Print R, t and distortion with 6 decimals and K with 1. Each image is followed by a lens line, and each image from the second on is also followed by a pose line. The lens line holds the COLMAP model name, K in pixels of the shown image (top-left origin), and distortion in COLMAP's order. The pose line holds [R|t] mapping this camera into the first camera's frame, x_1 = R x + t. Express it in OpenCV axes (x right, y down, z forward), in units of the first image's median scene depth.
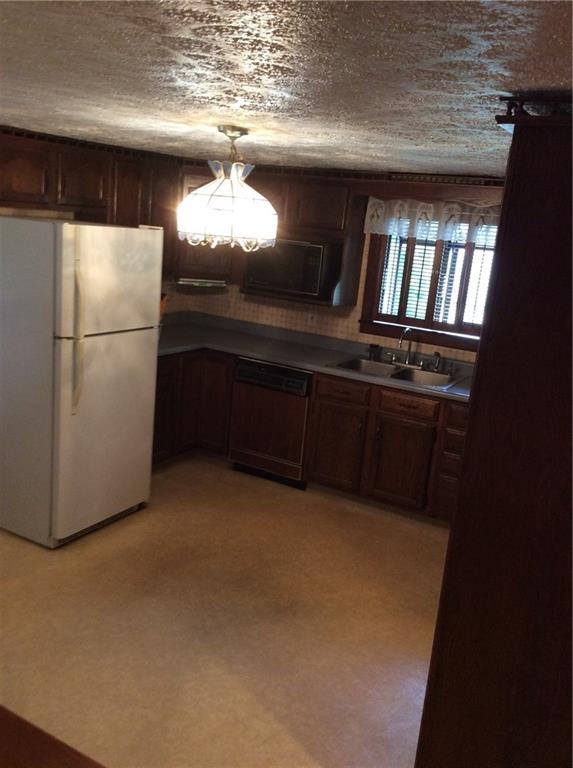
lens RADIAL K [[696.7, 0, 286.5], [0, 696.7, 384.0], [0, 0, 1]] dist [0.137265, -0.260185]
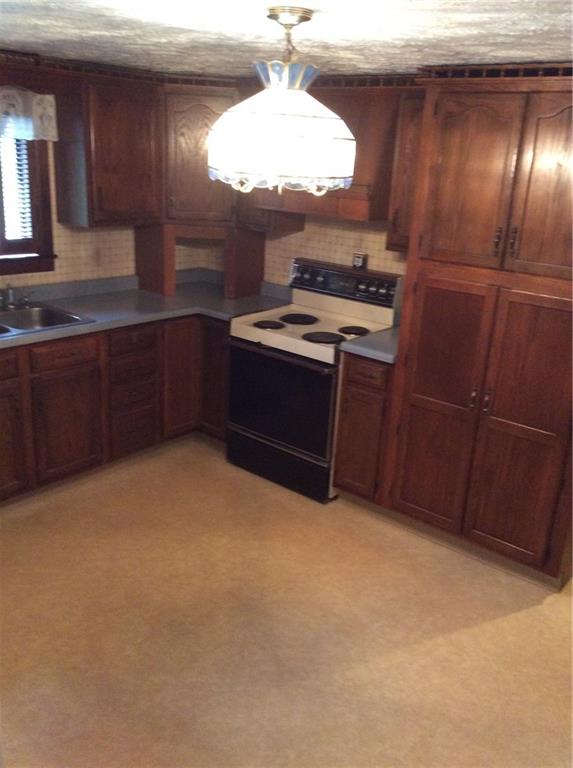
lens RADIAL K [[696.7, 0, 286.5], [0, 696.7, 384.0], [0, 0, 1]] dist [0.137265, -0.260185]
pose [[0.195870, -0.397630, 0.896396, -0.811197], [0.203590, 0.910674, 0.359477, -0.279153], [-0.959263, 0.112086, 0.259327, 0.856092]]
